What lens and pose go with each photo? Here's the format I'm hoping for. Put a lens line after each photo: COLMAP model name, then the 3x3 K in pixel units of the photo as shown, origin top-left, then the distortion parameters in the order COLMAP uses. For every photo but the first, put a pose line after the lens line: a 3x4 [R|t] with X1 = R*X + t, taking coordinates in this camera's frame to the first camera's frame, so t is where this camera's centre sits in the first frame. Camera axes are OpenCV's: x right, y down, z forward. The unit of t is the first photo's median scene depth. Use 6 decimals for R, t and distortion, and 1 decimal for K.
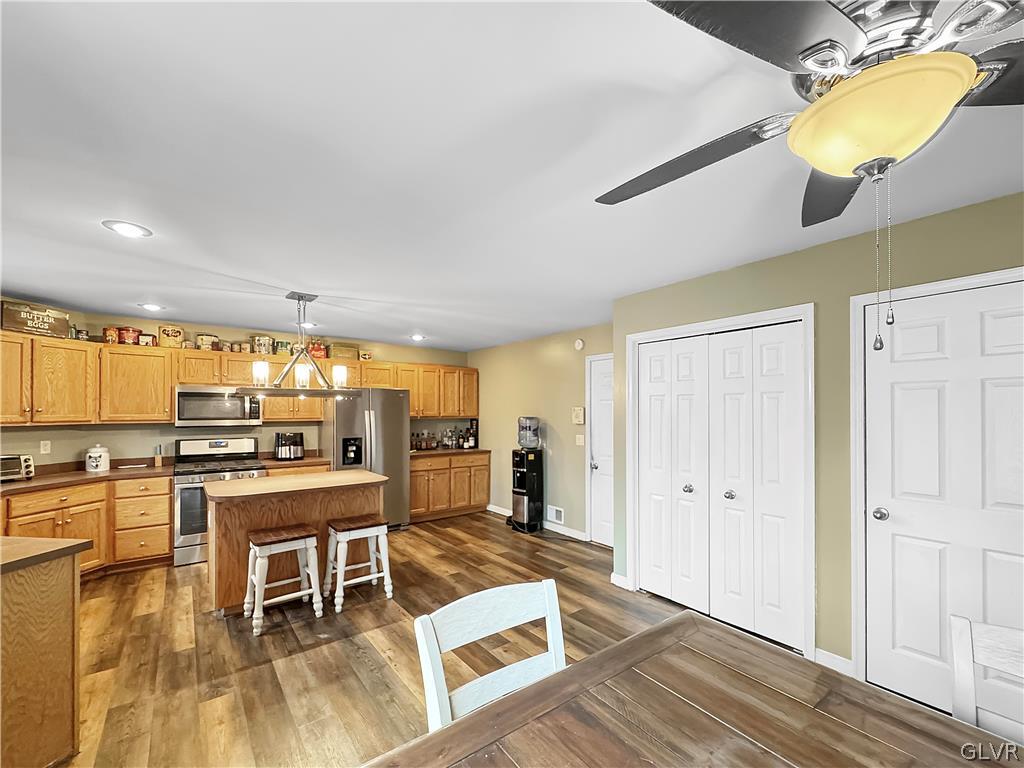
lens RADIAL K [[427.0, 0, 498.6], [0, 427.0, 411.3], [0, 0, 1]] dist [0.000733, 0.000077]
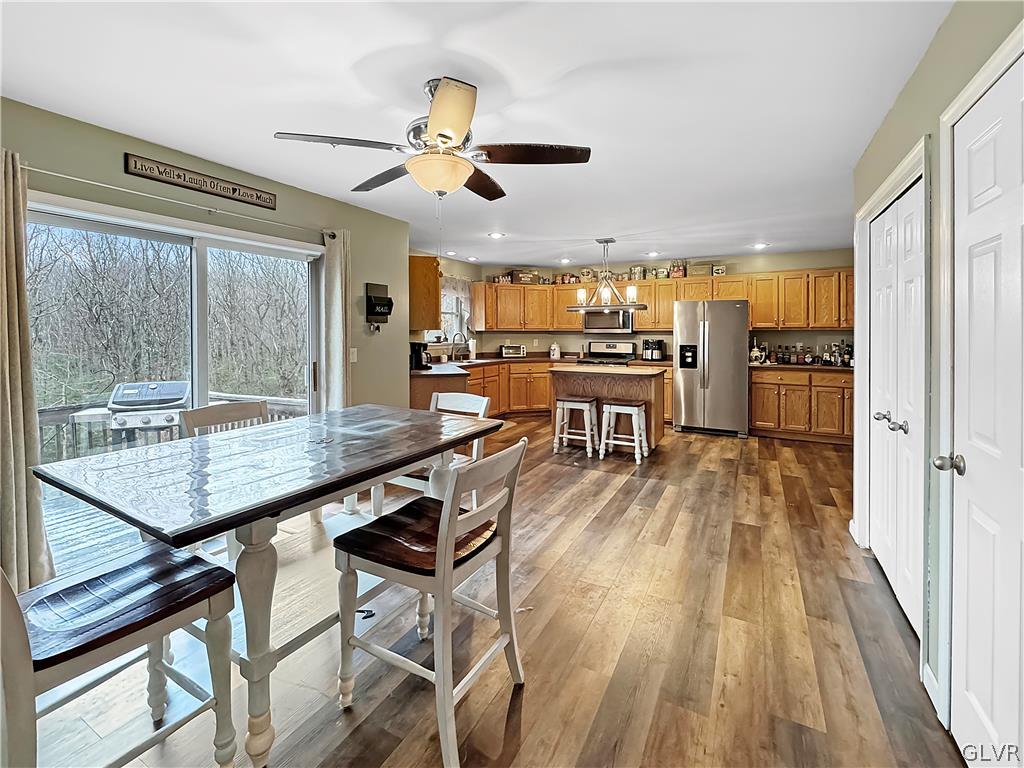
lens RADIAL K [[443.6, 0, 514.0], [0, 443.6, 334.4], [0, 0, 1]] dist [0.000311, 0.000399]
pose [[0.416627, 0.009105, -0.909032, 0.557523], [-0.001748, 0.999956, 0.009215, 0.023578], [0.909076, -0.002250, 0.416625, 0.072323]]
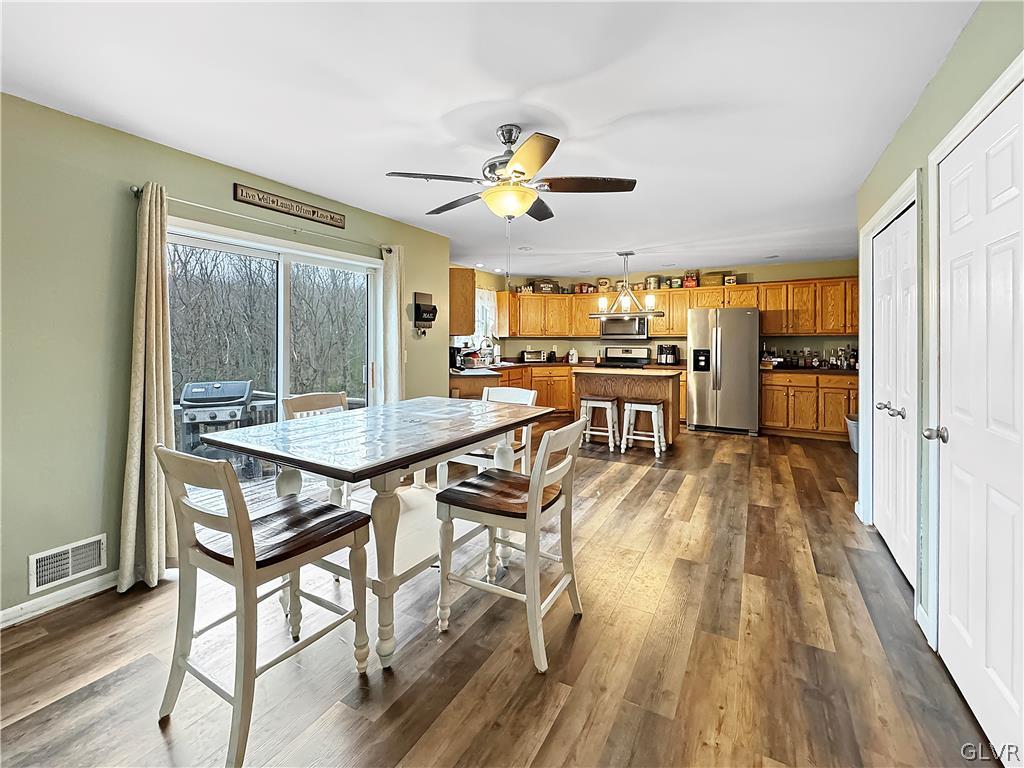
lens RADIAL K [[433.0, 0, 508.2], [0, 433.0, 342.1], [0, 0, 1]] dist [0.001811, 0.000295]
pose [[0.391091, 0.006840, -0.920327, 0.602728], [-0.002522, 0.999977, 0.006361, 0.033885], [0.920349, -0.000166, 0.391099, -0.009407]]
